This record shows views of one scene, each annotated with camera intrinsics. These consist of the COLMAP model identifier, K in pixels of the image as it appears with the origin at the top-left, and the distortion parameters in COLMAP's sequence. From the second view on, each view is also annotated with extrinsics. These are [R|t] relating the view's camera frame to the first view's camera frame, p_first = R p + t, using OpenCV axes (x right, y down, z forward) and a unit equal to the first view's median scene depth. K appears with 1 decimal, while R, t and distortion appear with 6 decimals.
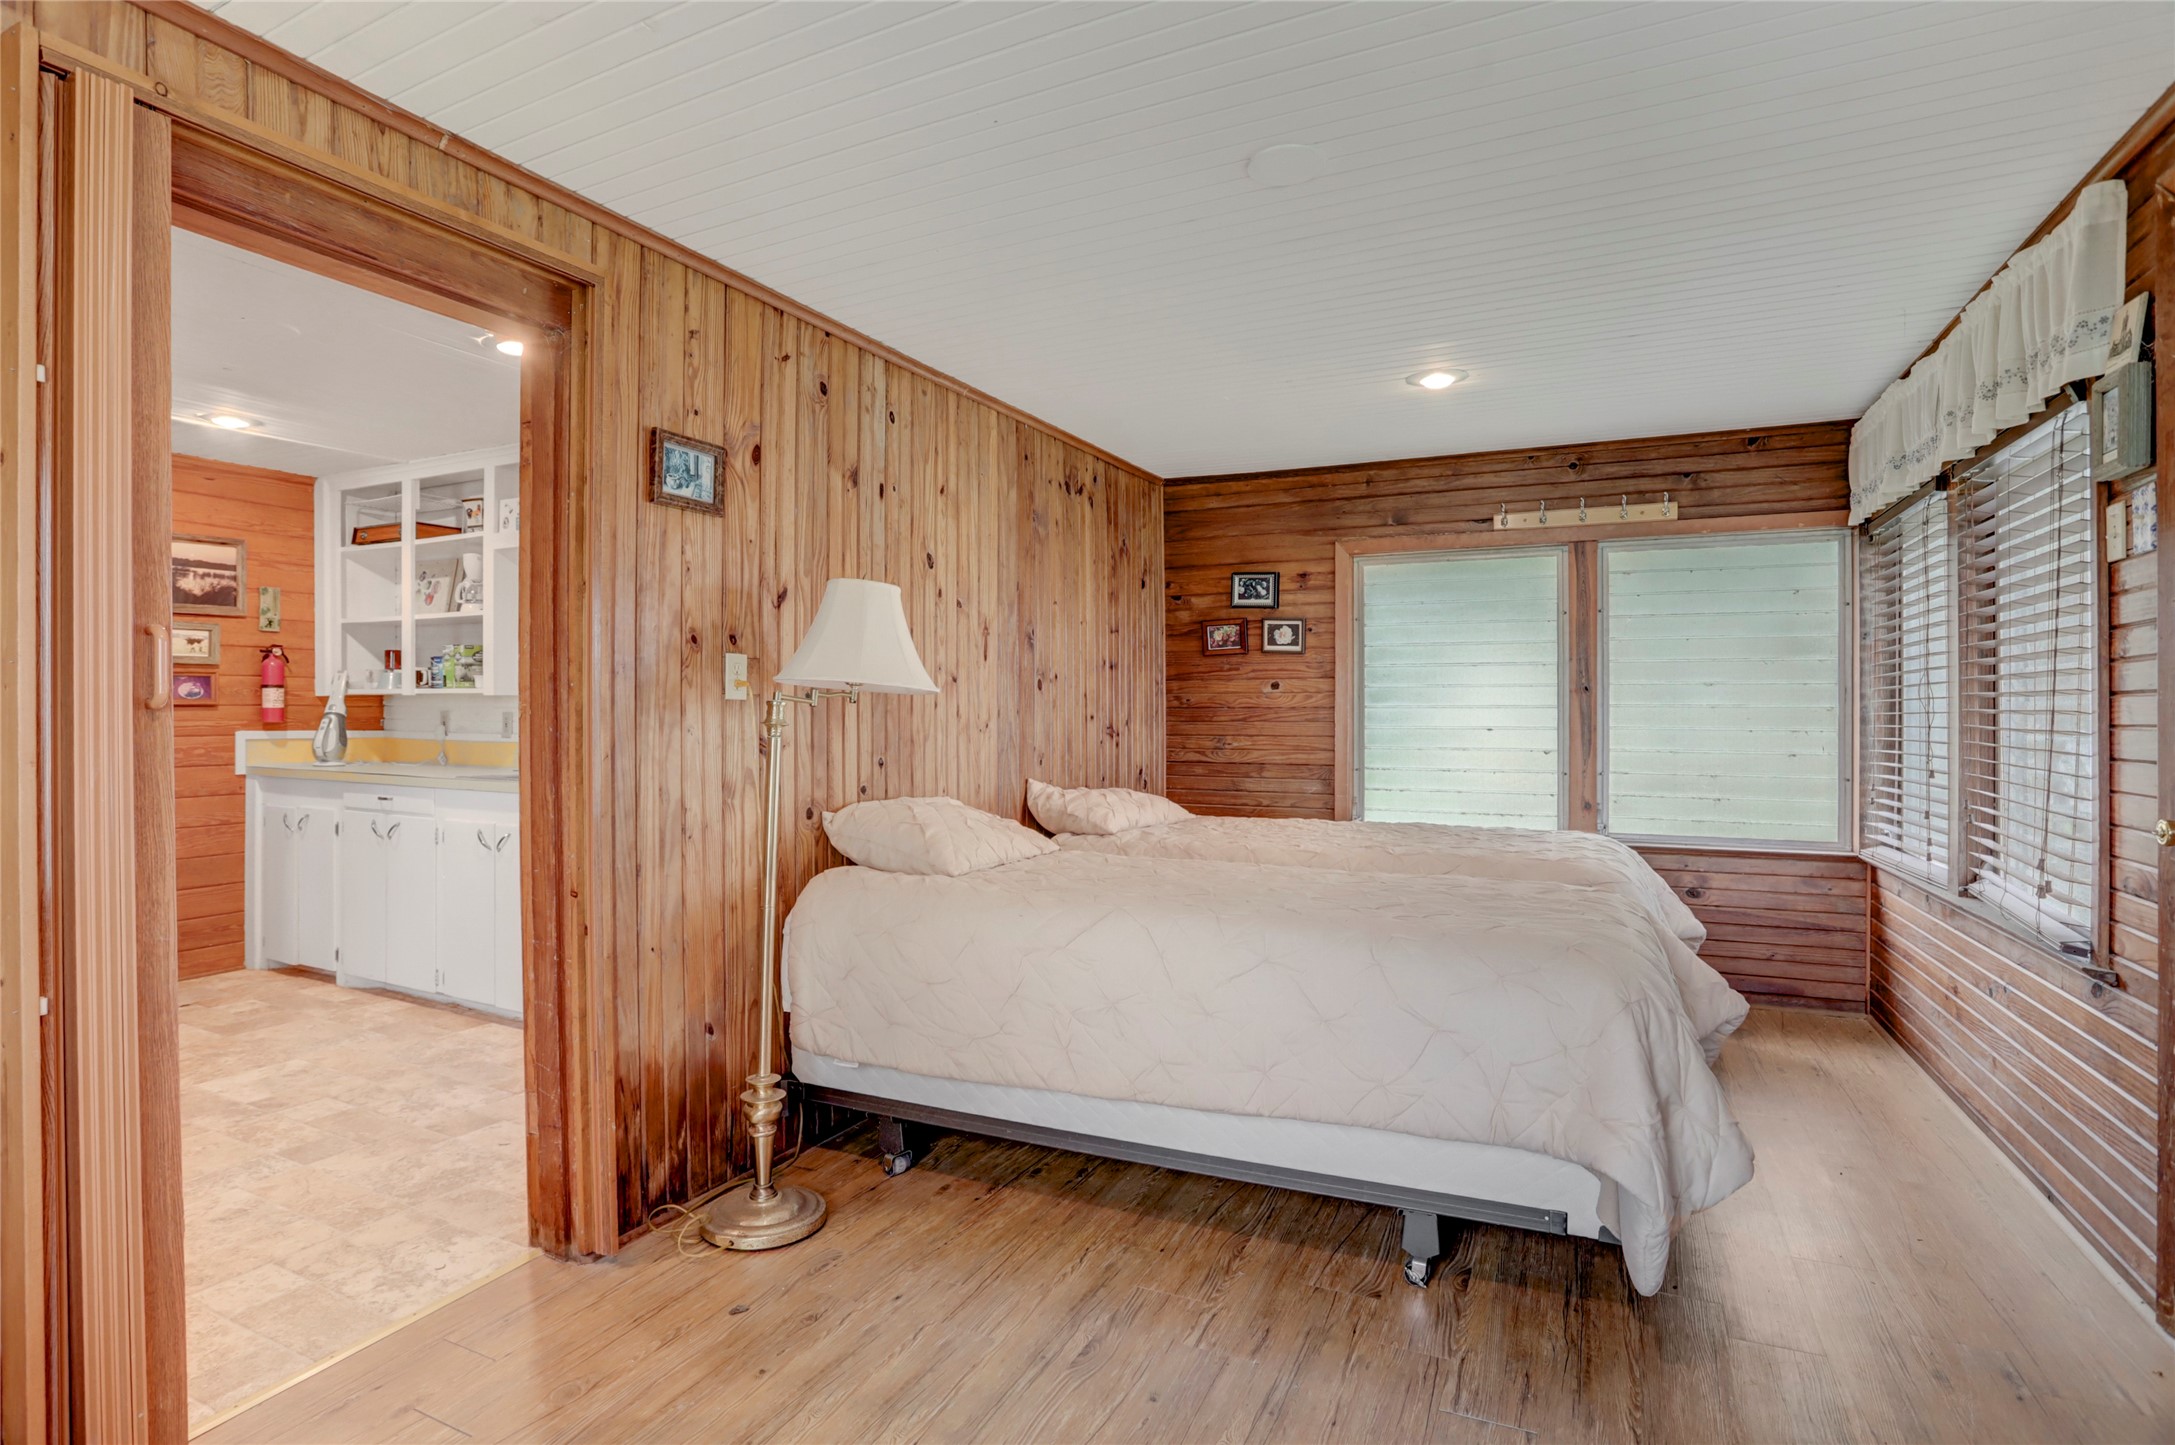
lens RADIAL K [[1060.0, 0, 1063.9], [0, 1060.0, 703.1], [0, 0, 1]] dist [-0.078139, 0.032670]
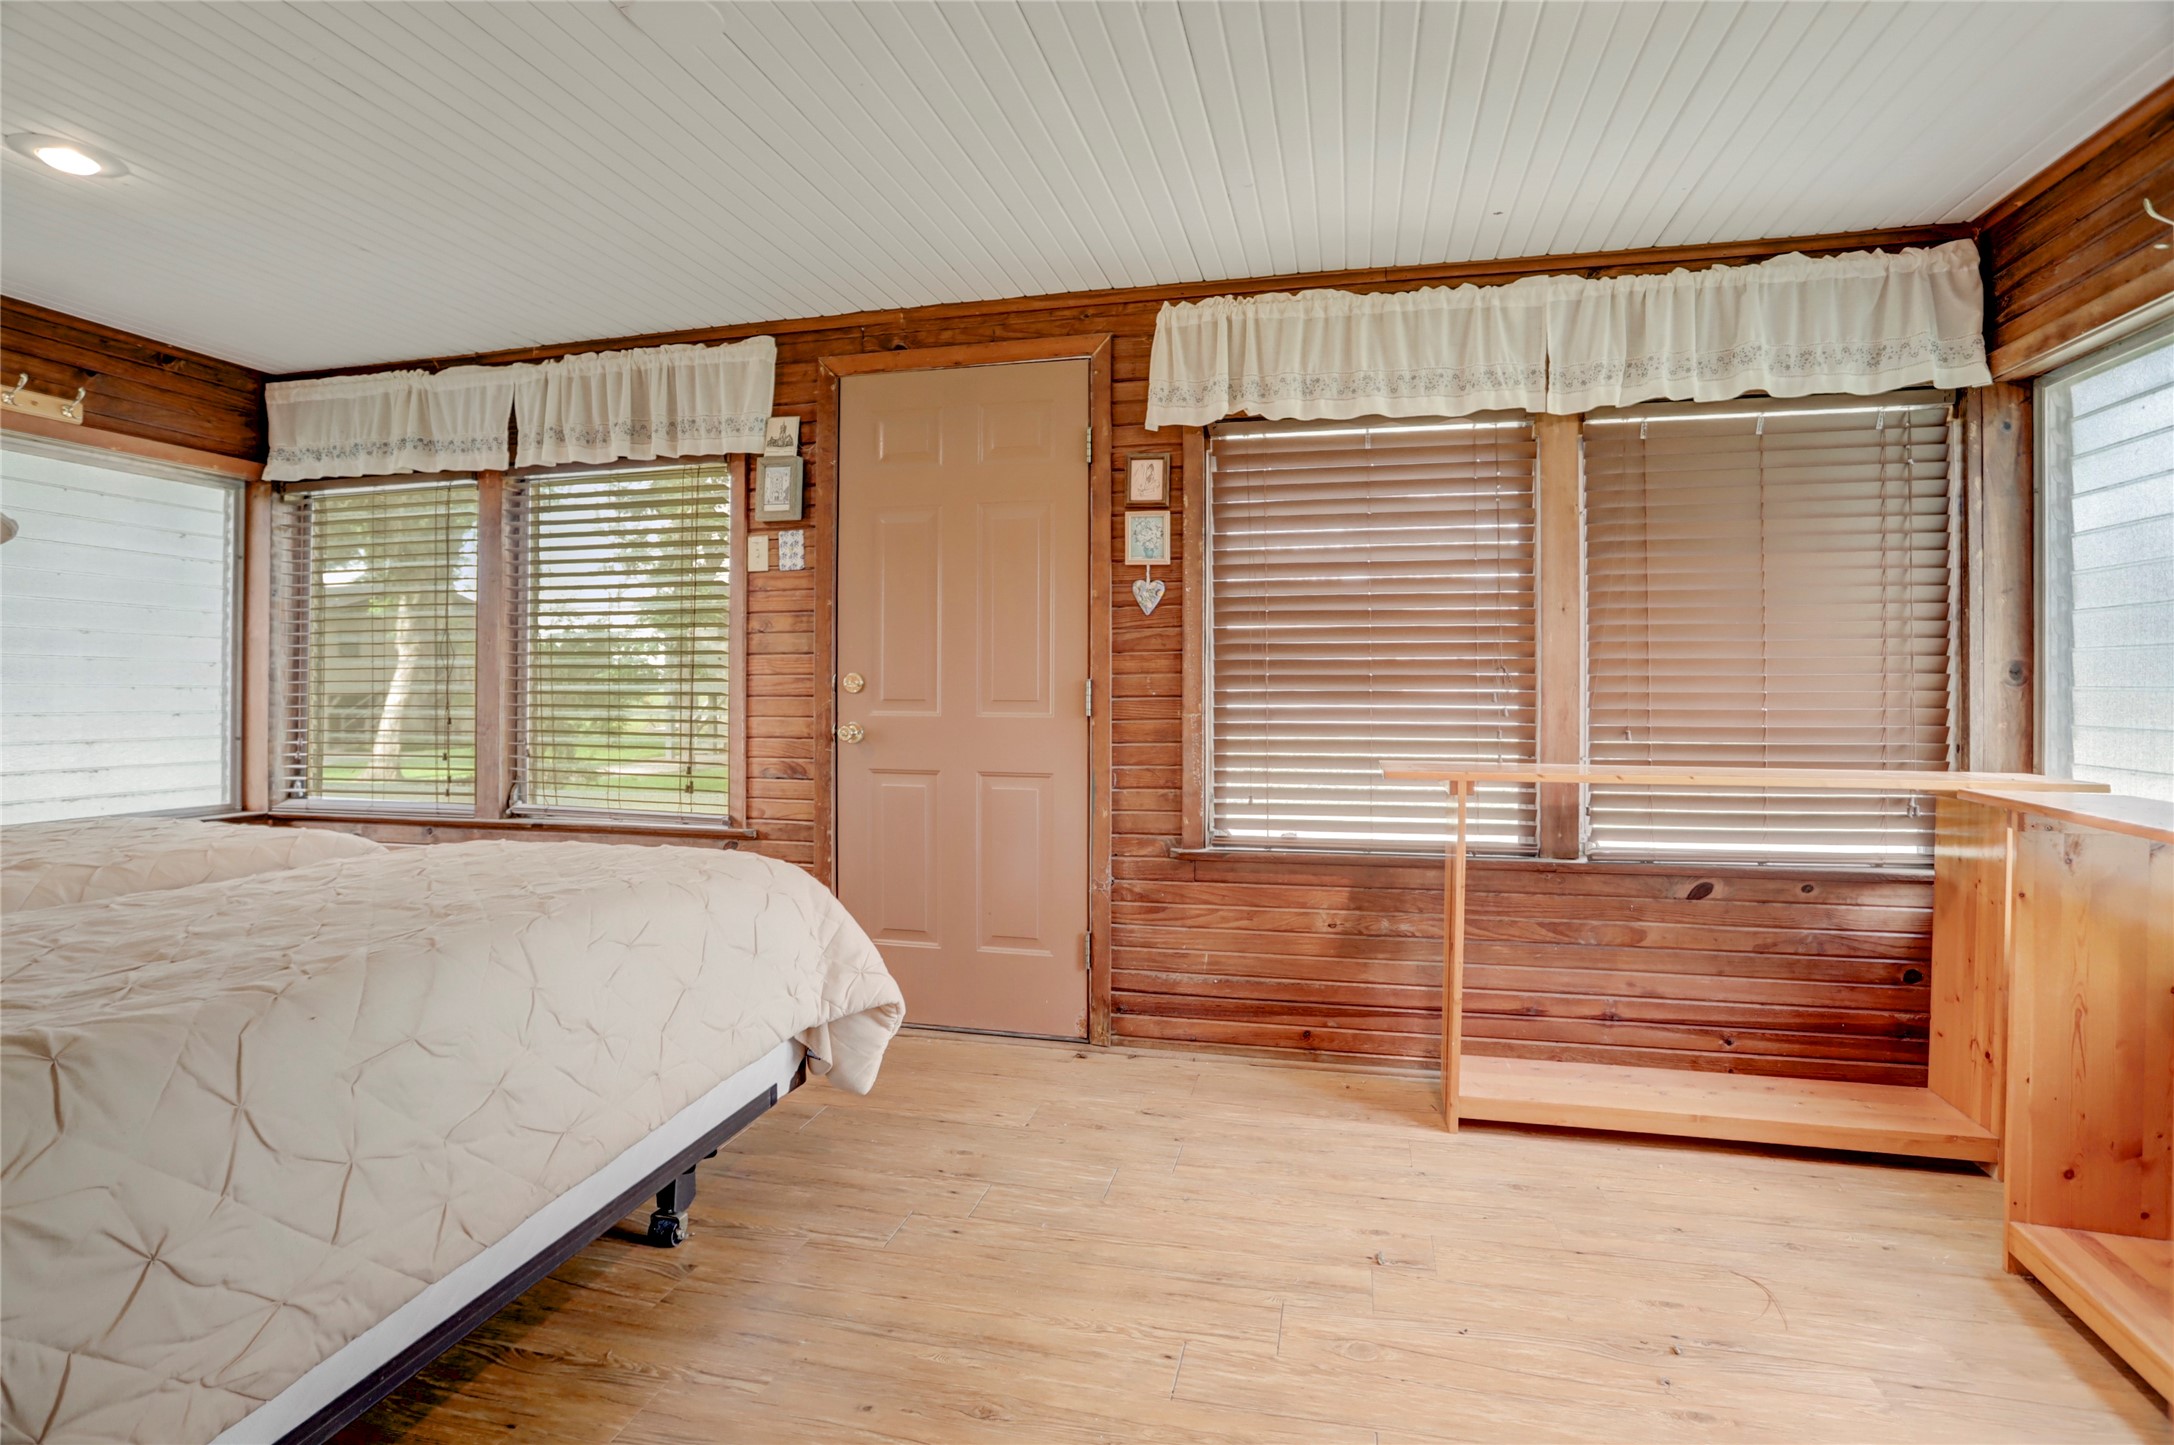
lens RADIAL K [[1059.5, 0, 1063.4], [0, 1059.5, 703.1], [0, 0, 1]] dist [-0.078139, 0.032670]
pose [[-0.190548, -0.017673, 0.981519, -0.402696], [-0.012337, 0.999802, 0.015608, 0.019984], [-0.981600, -0.009135, -0.190728, 0.495572]]
